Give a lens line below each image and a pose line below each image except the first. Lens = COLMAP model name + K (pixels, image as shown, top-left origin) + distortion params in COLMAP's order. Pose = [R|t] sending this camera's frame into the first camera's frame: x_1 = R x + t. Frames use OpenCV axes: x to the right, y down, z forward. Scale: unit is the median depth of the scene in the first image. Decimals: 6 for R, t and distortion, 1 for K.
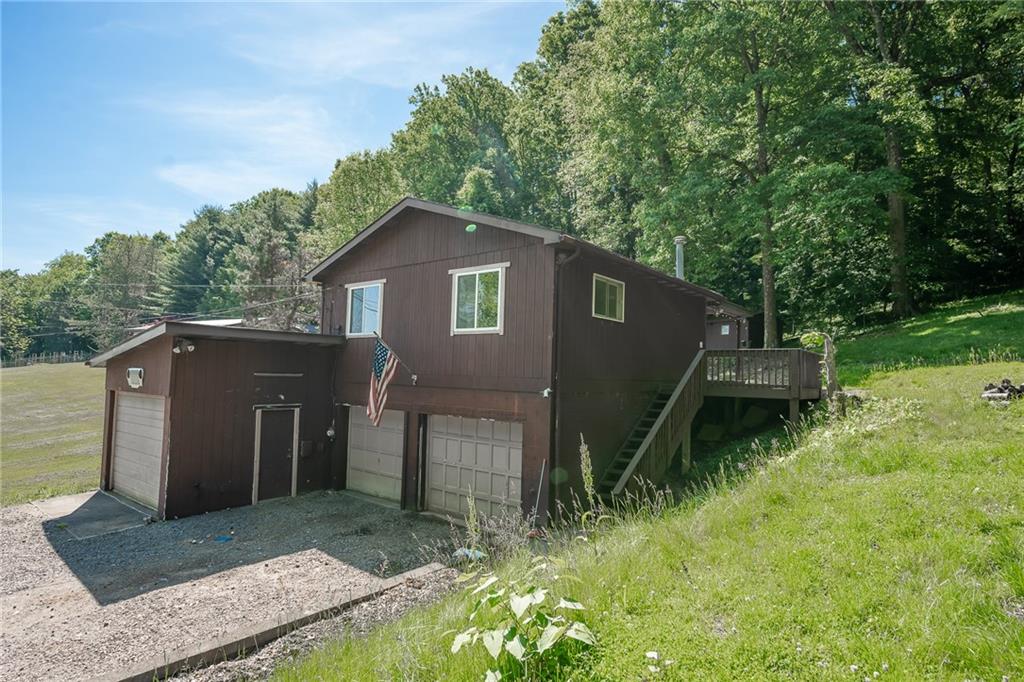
lens RADIAL K [[532.8, 0, 520.9], [0, 532.8, 347.6], [0, 0, 1]] dist [0.002862, -0.000950]
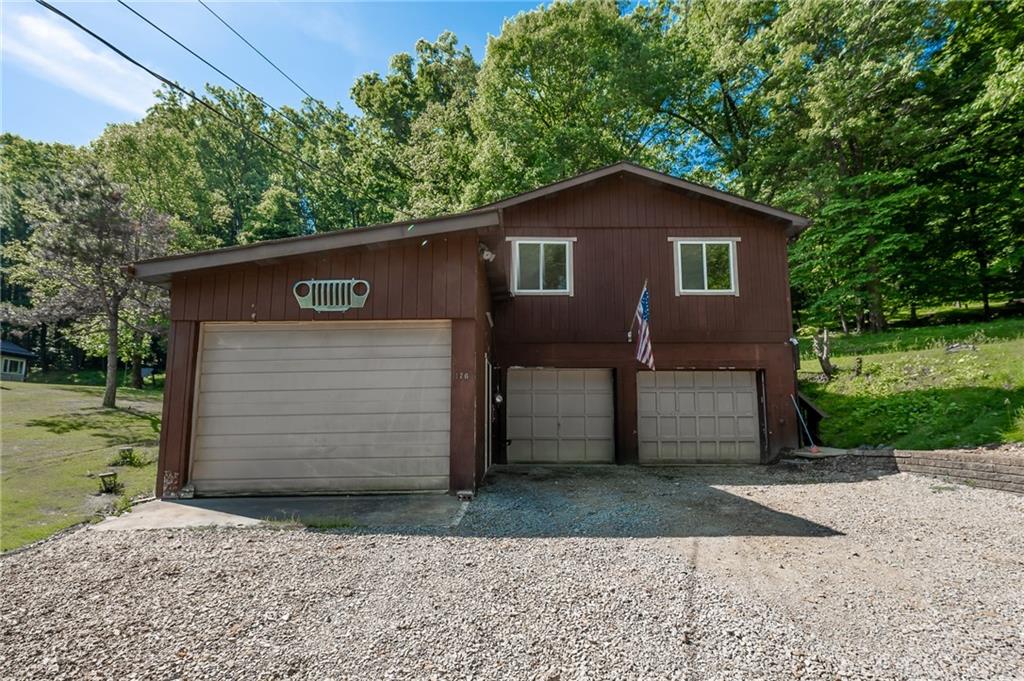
lens RADIAL K [[430.1, 0, 503.9], [0, 430.1, 375.7], [0, 0, 1]] dist [-0.001624, 0.000336]
pose [[0.789468, 0.035004, 0.612792, -0.964023], [-0.008369, 0.998894, -0.046277, 0.188757], [-0.613734, 0.031406, 0.788888, 0.531844]]
